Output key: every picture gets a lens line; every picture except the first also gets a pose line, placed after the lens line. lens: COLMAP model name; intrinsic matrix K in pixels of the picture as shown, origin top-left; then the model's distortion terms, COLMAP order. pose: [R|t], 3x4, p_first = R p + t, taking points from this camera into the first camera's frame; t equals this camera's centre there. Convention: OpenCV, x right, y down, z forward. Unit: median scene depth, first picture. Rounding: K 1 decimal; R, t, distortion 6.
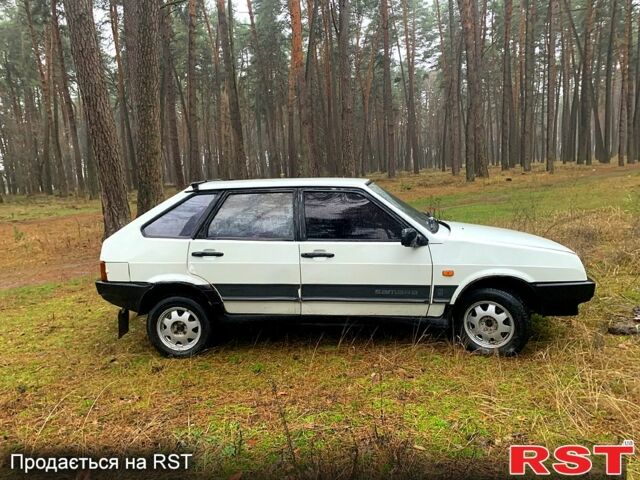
lens RADIAL K [[500.0, 0, 320.0], [0, 500.0, 240.0], [0, 0, 1]] dist [0.008433, 0.000234]
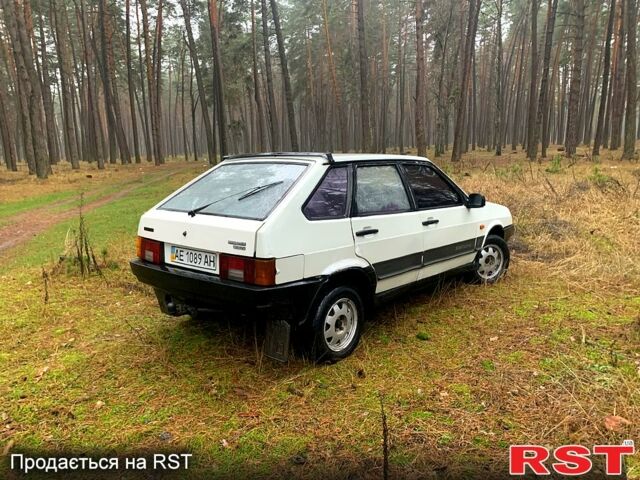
lens RADIAL K [[500.0, 0, 320.0], [0, 500.0, 240.0], [0, 0, 1]] dist [0.008433, 0.000234]
pose [[0.578681, -0.107650, 0.808418, -1.012349], [0.099155, 0.993183, 0.061276, -0.022063], [-0.809504, 0.044700, 0.585411, 0.540417]]
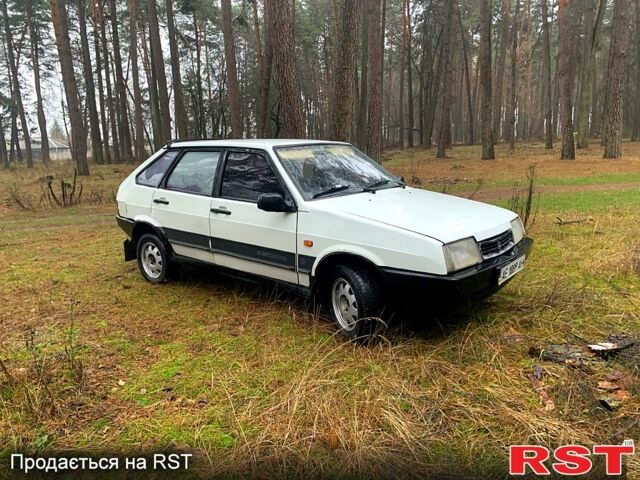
lens RADIAL K [[500.0, 0, 320.0], [0, 500.0, 240.0], [0, 0, 1]] dist [0.008433, 0.000234]
pose [[0.839020, 0.129145, -0.528552, 0.737829], [-0.079977, 0.990144, 0.114974, -0.049183], [0.538191, -0.054194, 0.841079, 0.194578]]
